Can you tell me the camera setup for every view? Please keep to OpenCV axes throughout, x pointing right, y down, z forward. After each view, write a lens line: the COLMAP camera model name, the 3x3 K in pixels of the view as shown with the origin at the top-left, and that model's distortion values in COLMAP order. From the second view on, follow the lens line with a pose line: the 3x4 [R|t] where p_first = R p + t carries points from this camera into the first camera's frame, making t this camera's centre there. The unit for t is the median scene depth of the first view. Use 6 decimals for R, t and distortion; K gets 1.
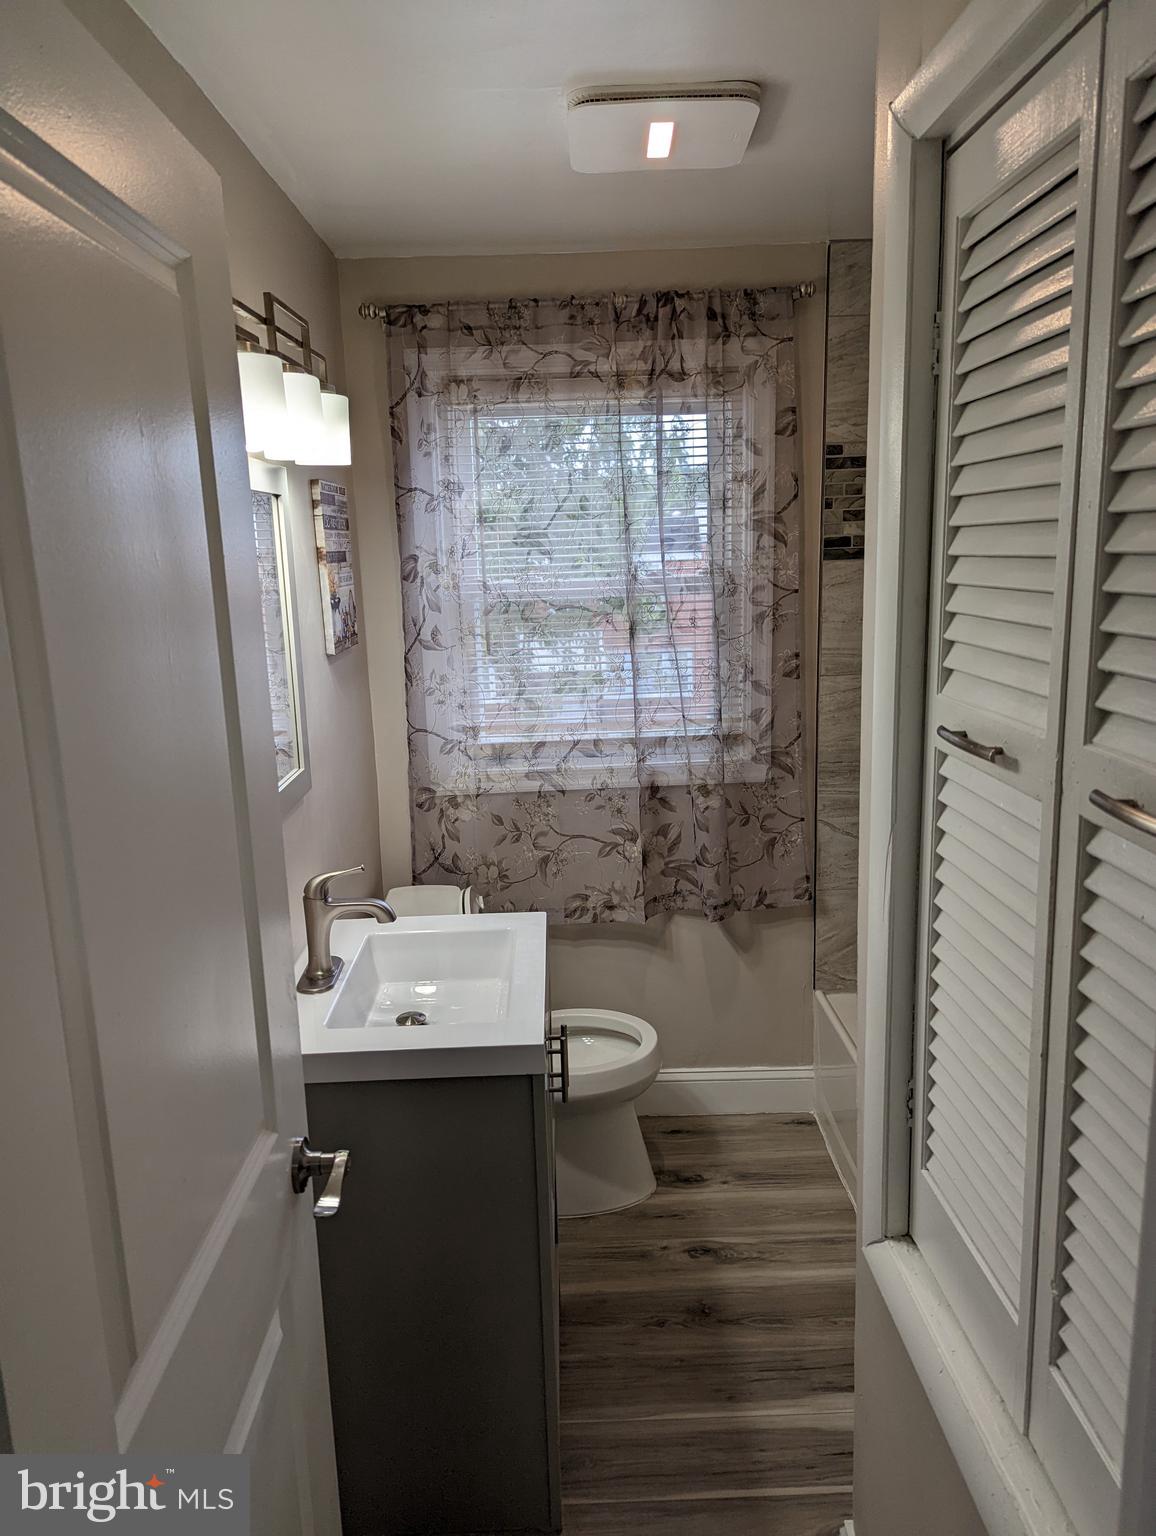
lens RADIAL K [[1091.6, 0, 569.7], [0, 1091.6, 773.2], [0, 0, 1]] dist [0.061761, -0.061517]
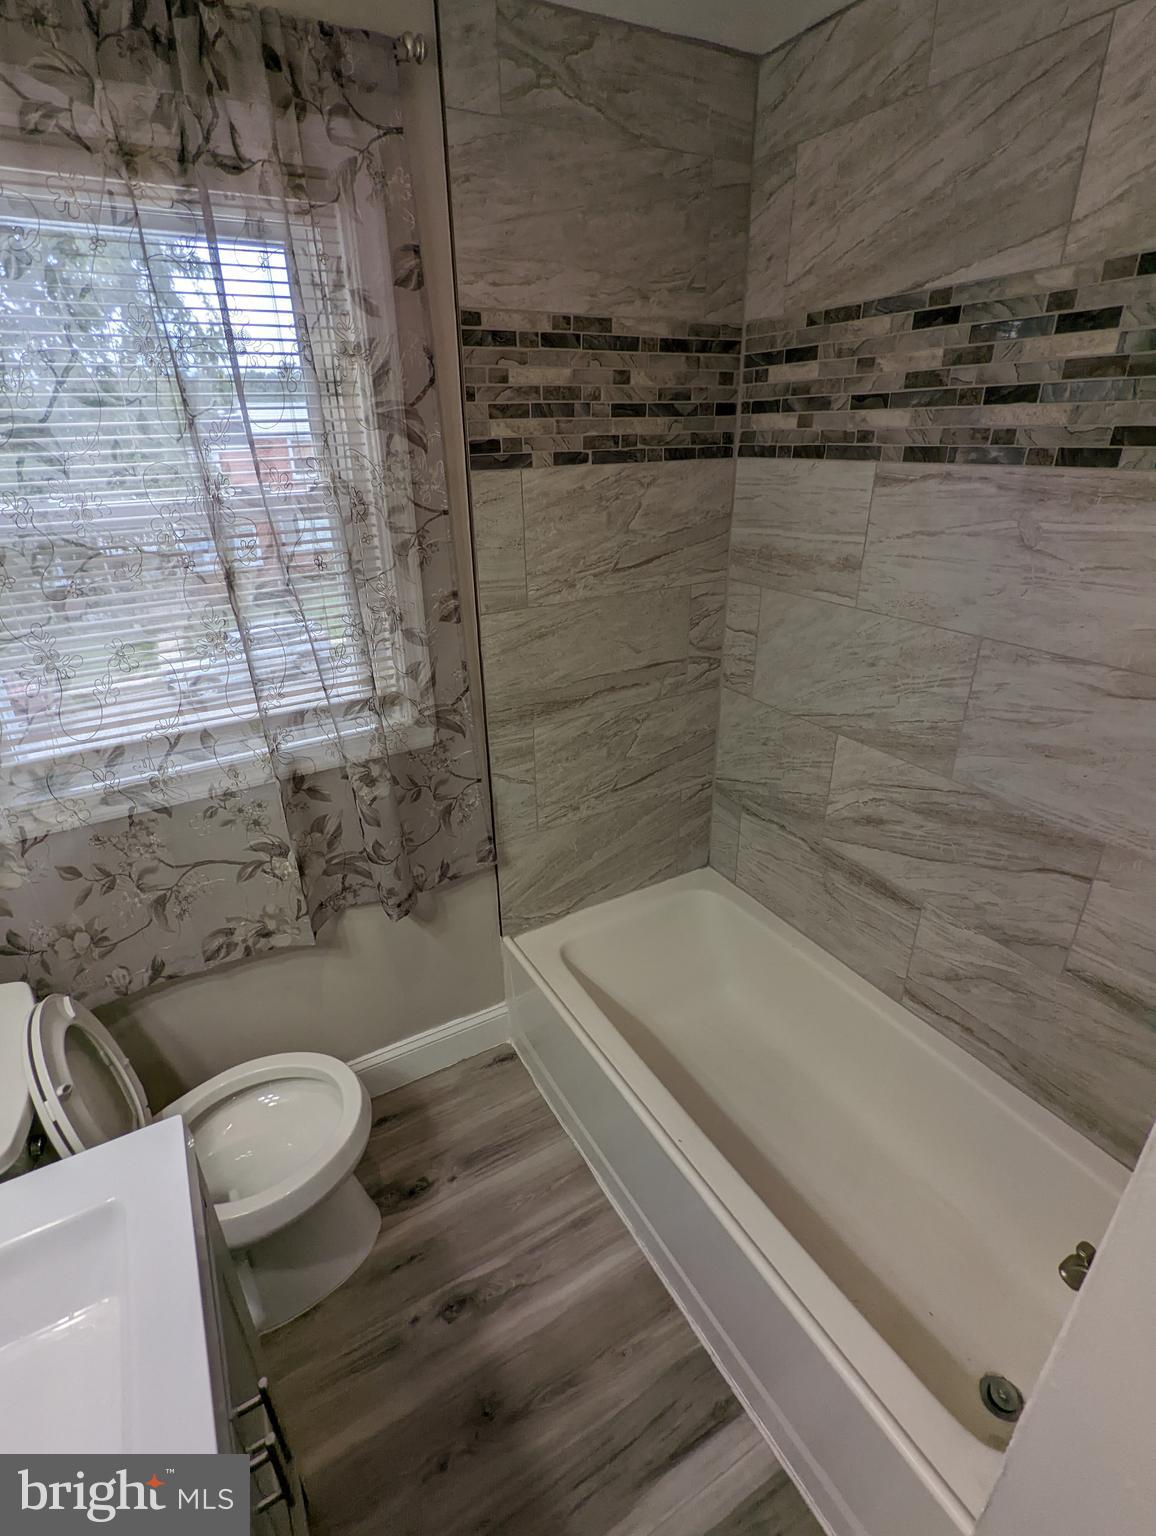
lens RADIAL K [[735.4, 0, 574.9], [0, 735.4, 760.8], [0, 0, 1]] dist [-0.000116, -0.002185]
pose [[0.875430, -0.186003, 0.446123, 0.019509], [0.096075, 0.971536, 0.216536, -0.097215], [-0.473701, -0.146701, 0.868382, 0.467117]]
